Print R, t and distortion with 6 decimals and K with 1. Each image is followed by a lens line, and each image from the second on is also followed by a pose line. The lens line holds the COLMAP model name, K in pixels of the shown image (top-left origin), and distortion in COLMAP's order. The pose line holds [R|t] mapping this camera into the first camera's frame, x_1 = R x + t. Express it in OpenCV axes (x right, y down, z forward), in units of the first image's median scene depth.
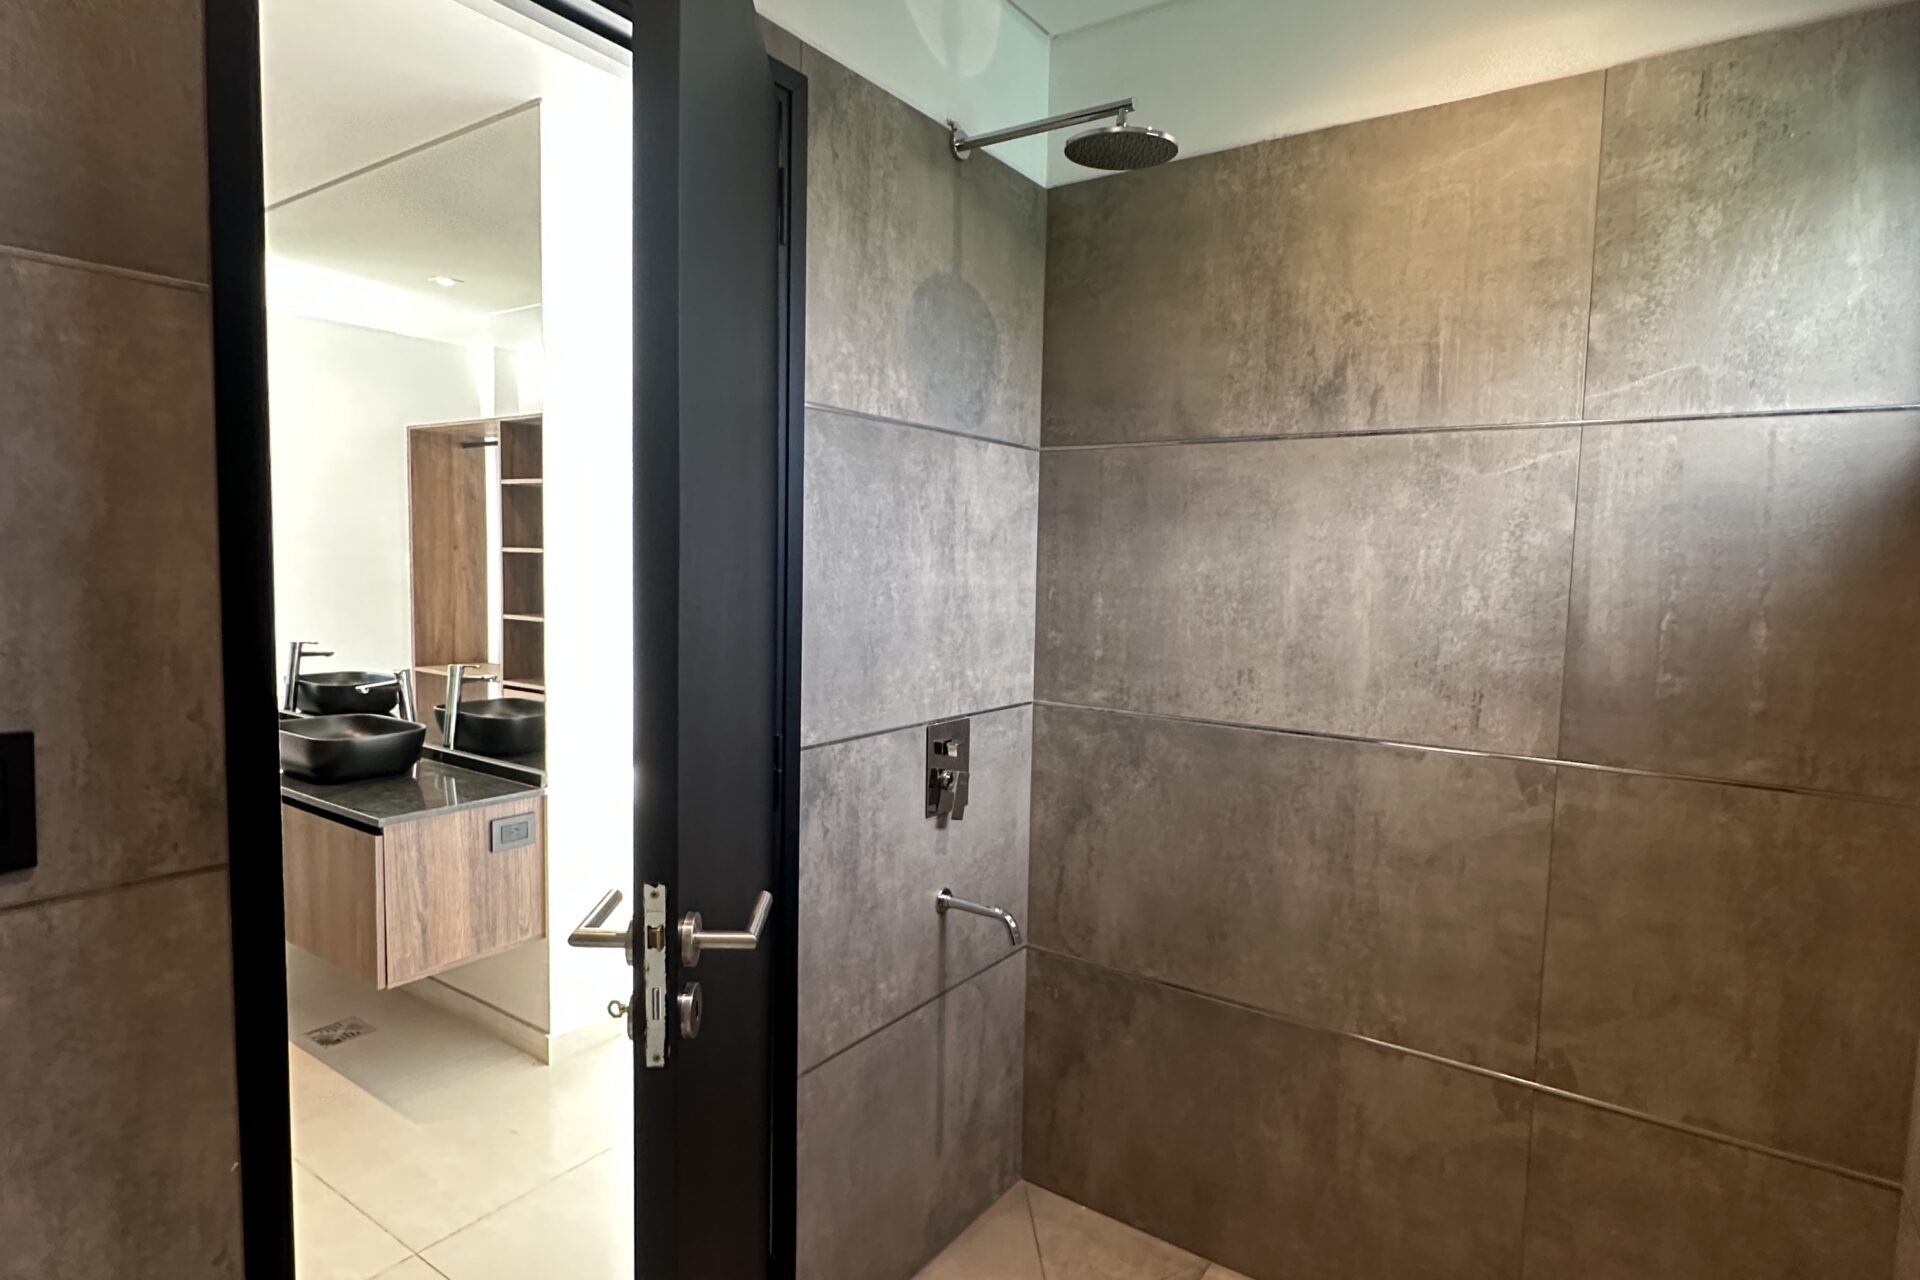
lens RADIAL K [[1029.1, 0, 960.0], [0, 1029.1, 640.0], [0, 0, 1]] dist [-0.001064, 0.000404]
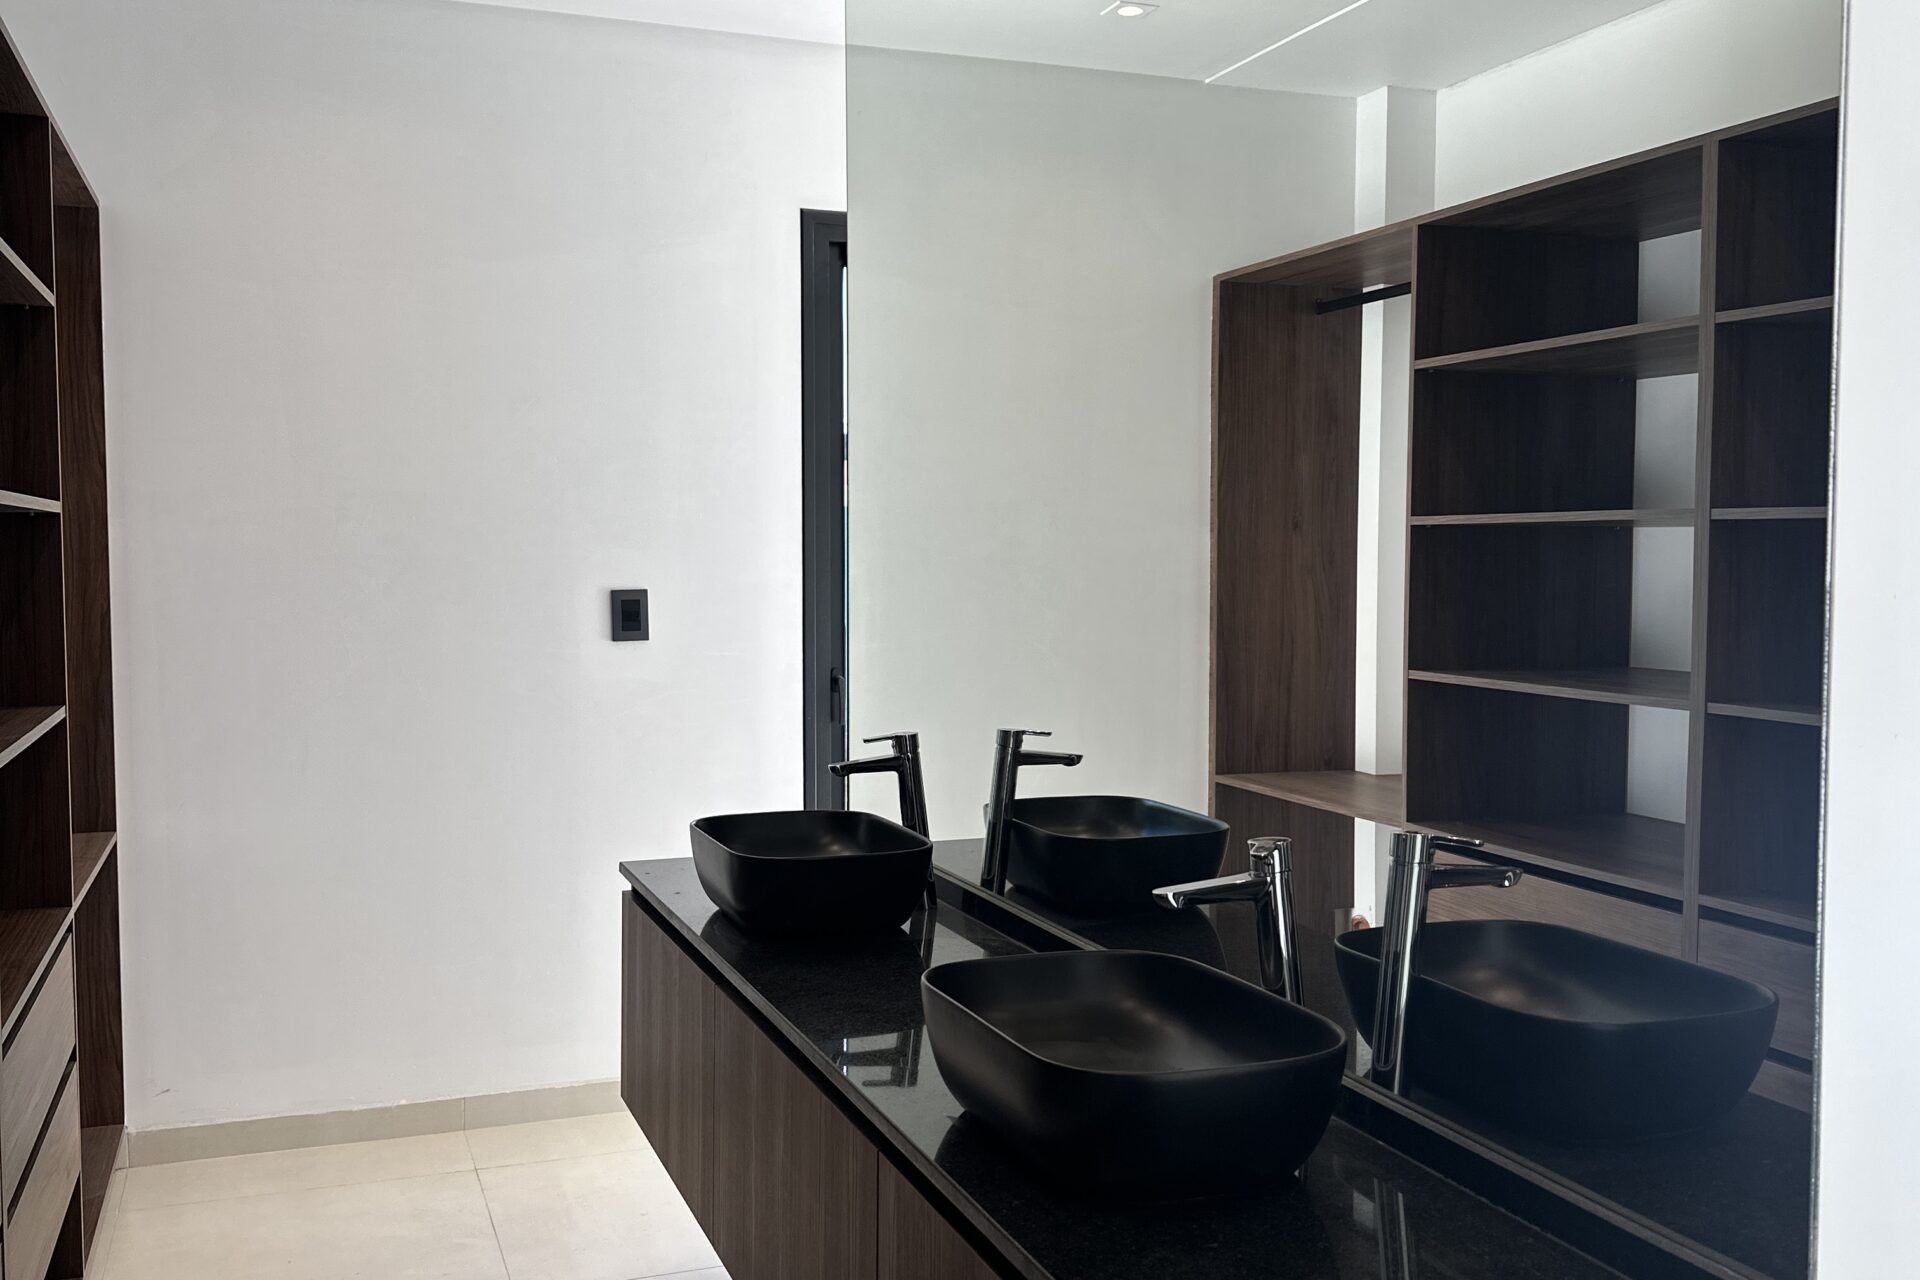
lens RADIAL K [[1770.4, 0, 960.0], [0, 1770.4, 640.0], [0, 0, 1]] dist [0.204030, -0.430385]
pose [[0.824203, 0.007196, -0.566249, -0.322851], [-0.028351, 0.999190, -0.028568, -0.019086], [0.565584, 0.039599, 0.823739, 0.500178]]
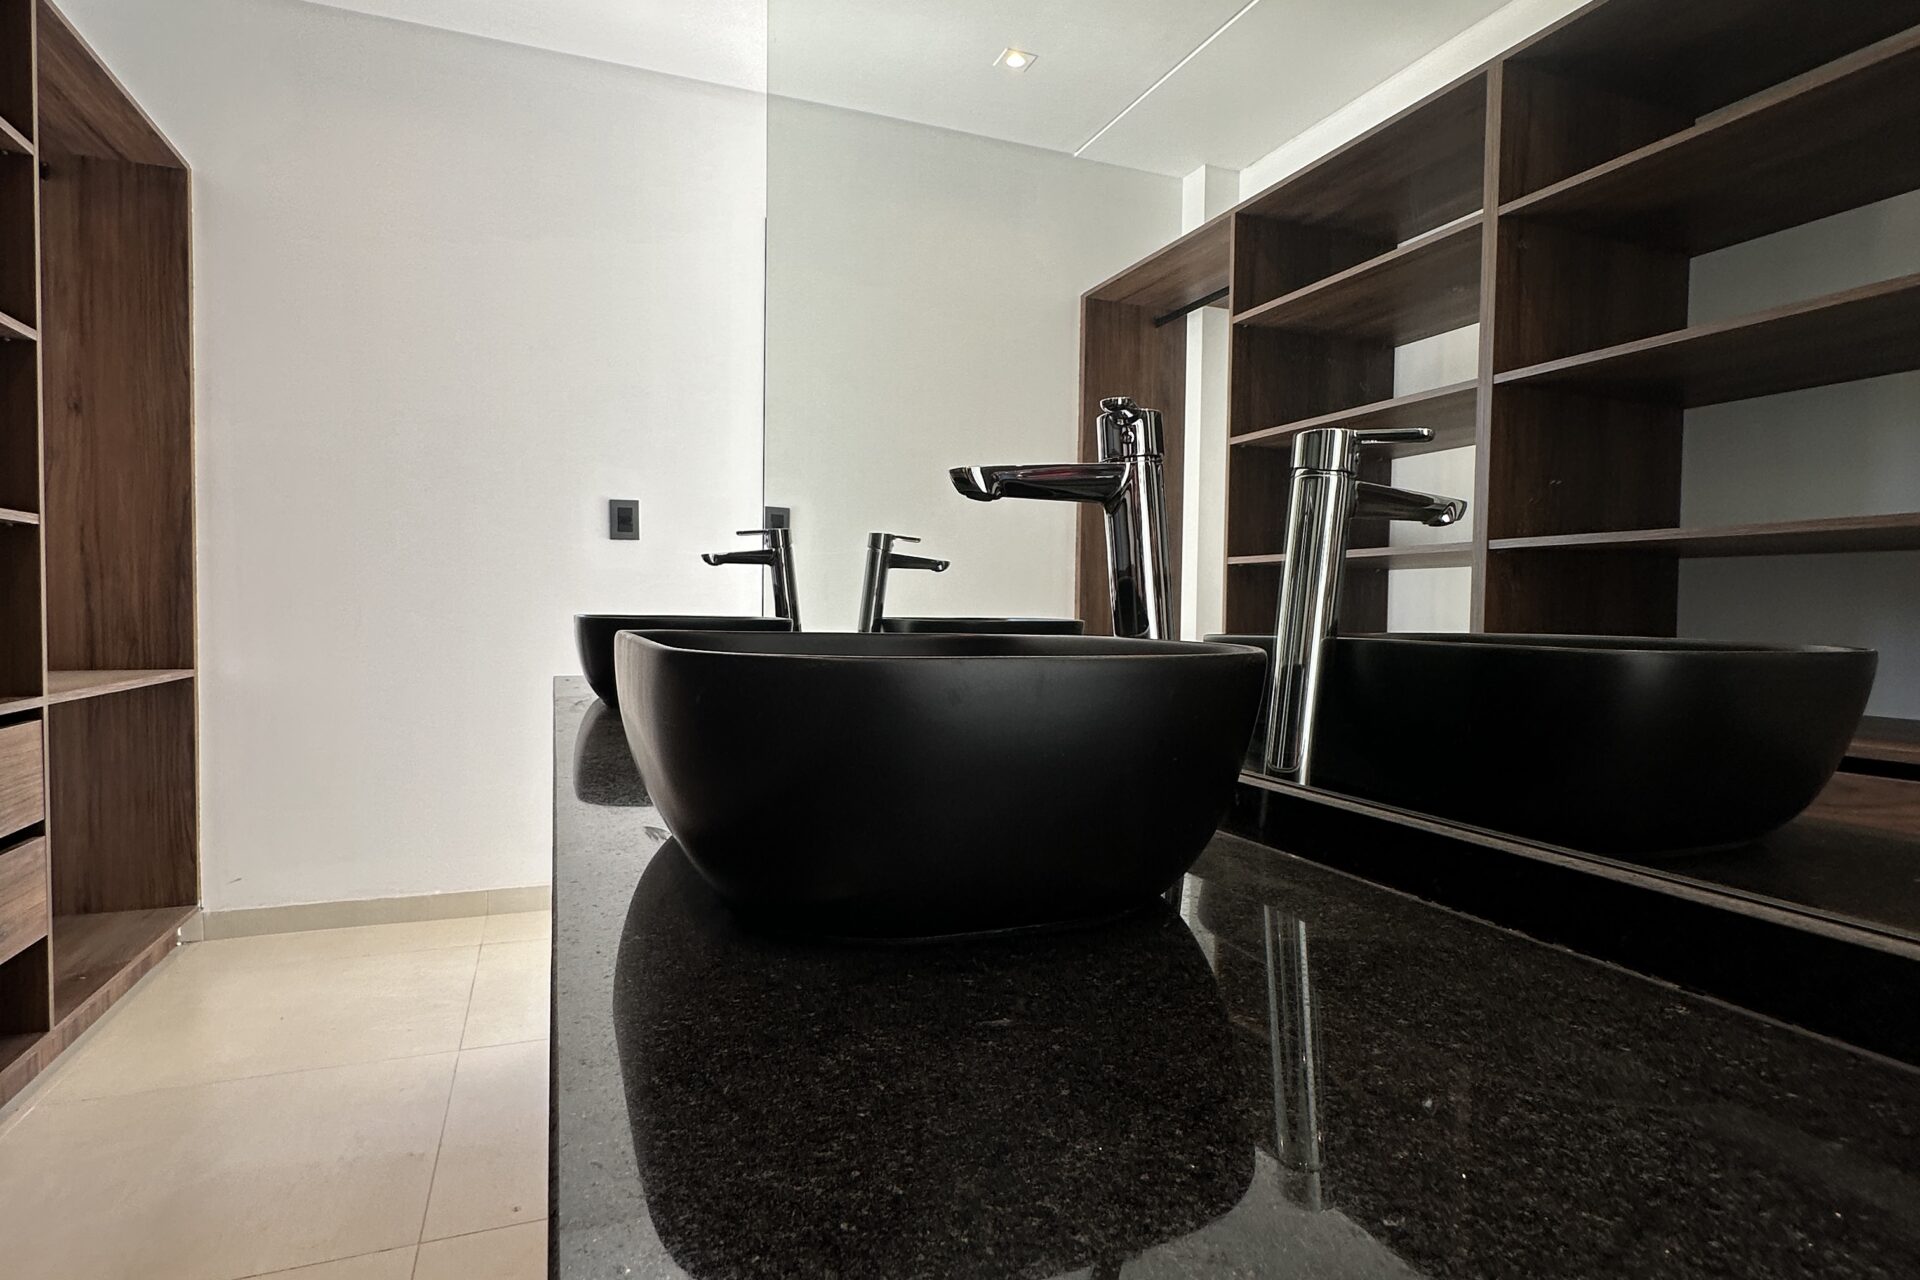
lens RADIAL K [[1029.1, 0, 960.0], [0, 1029.1, 640.0], [0, 0, 1]] dist [-0.001064, 0.000404]
pose [[0.835507, 0.006369, -0.549443, -0.490667], [-0.040362, 0.997943, -0.049808, 0.098894], [0.547995, 0.063792, 0.834046, 0.867593]]
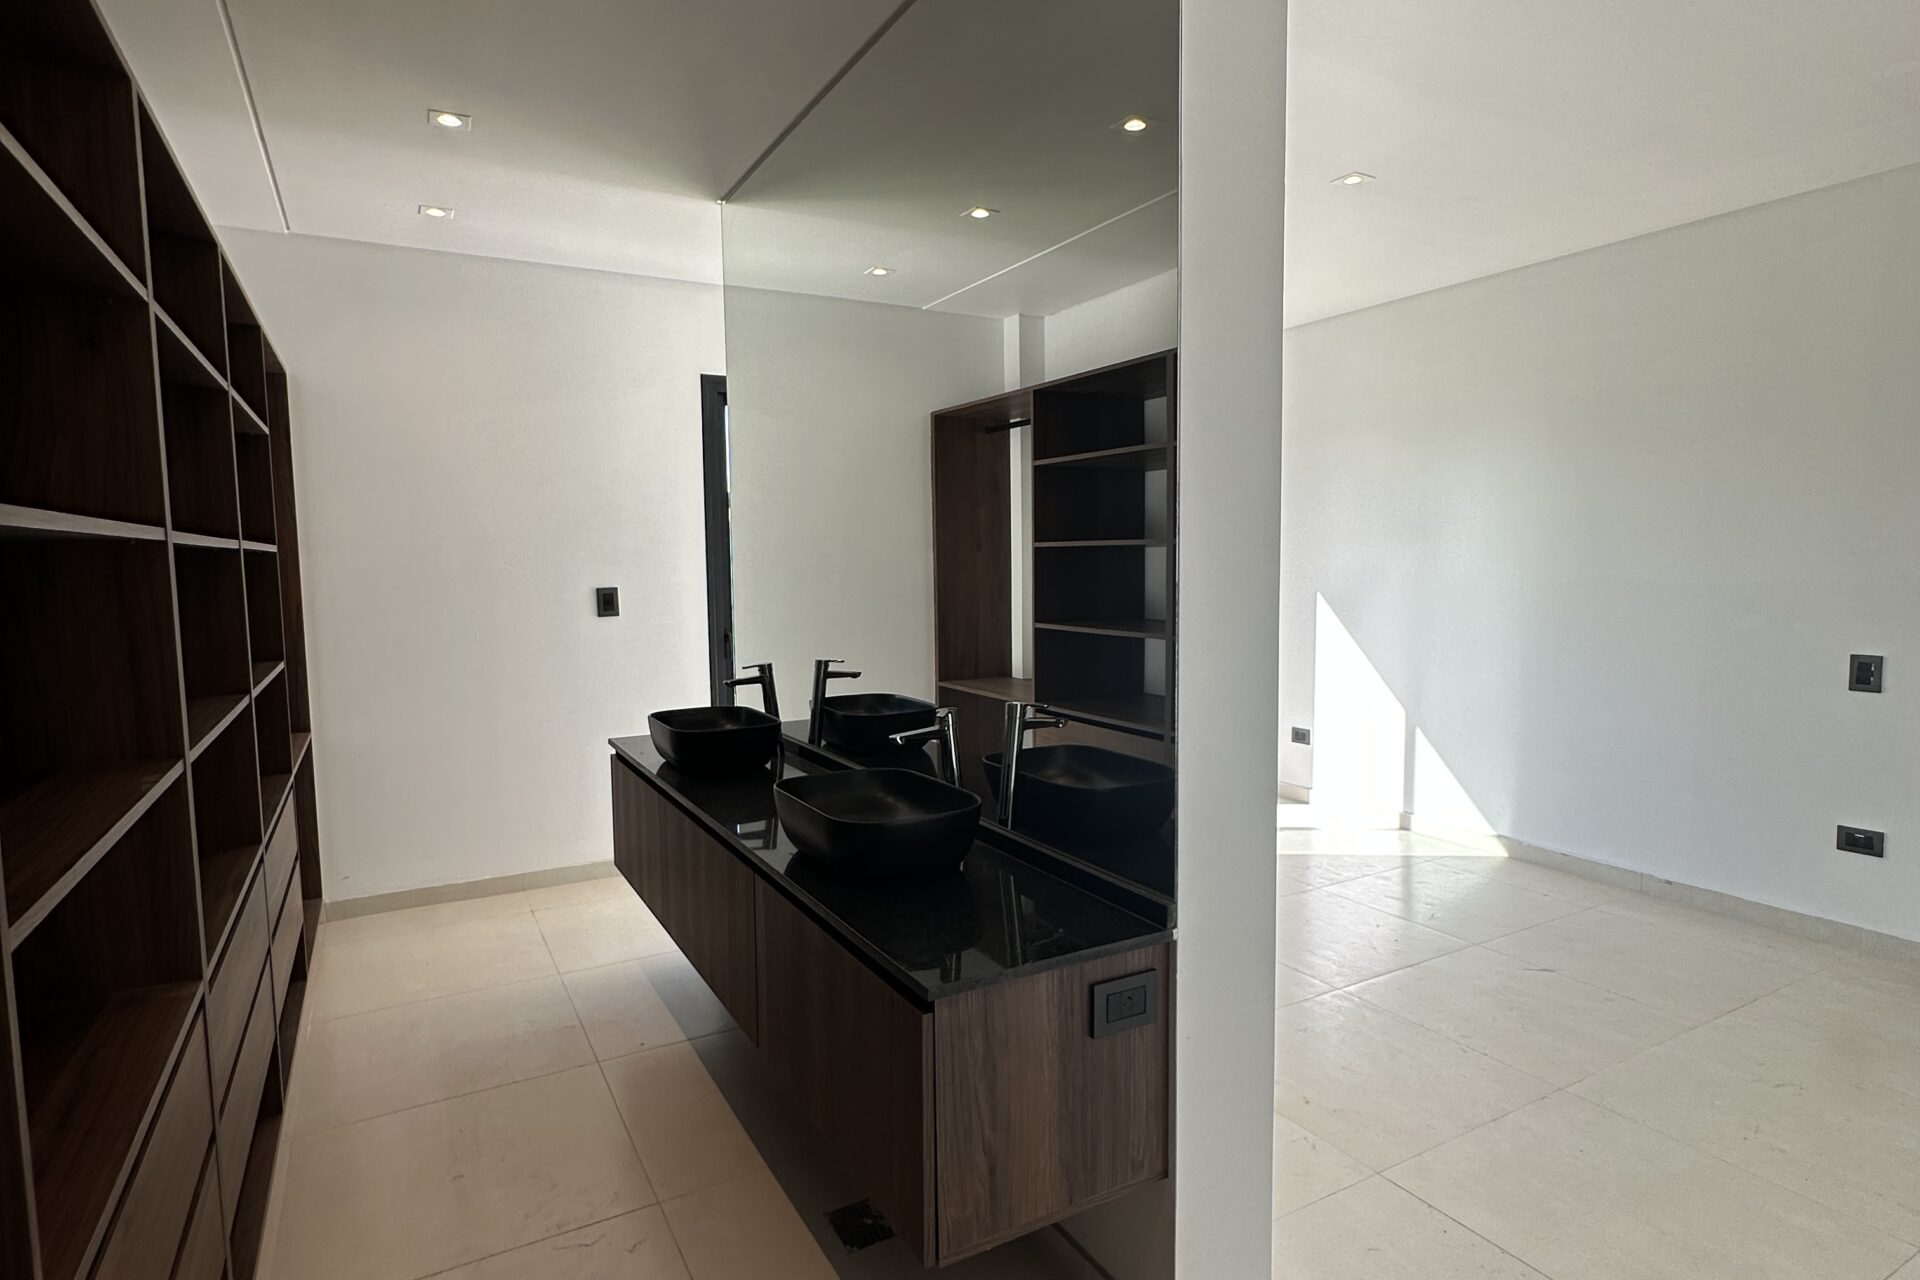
lens RADIAL K [[1022.5, 0, 960.0], [0, 1022.5, 640.0], [0, 0, 1]] dist [-0.001584, -0.000485]
pose [[0.900665, 0.001918, -0.434510, -0.261655], [-0.002586, 0.999996, -0.000945, -0.018390], [0.434506, 0.001975, 0.900667, 0.428330]]
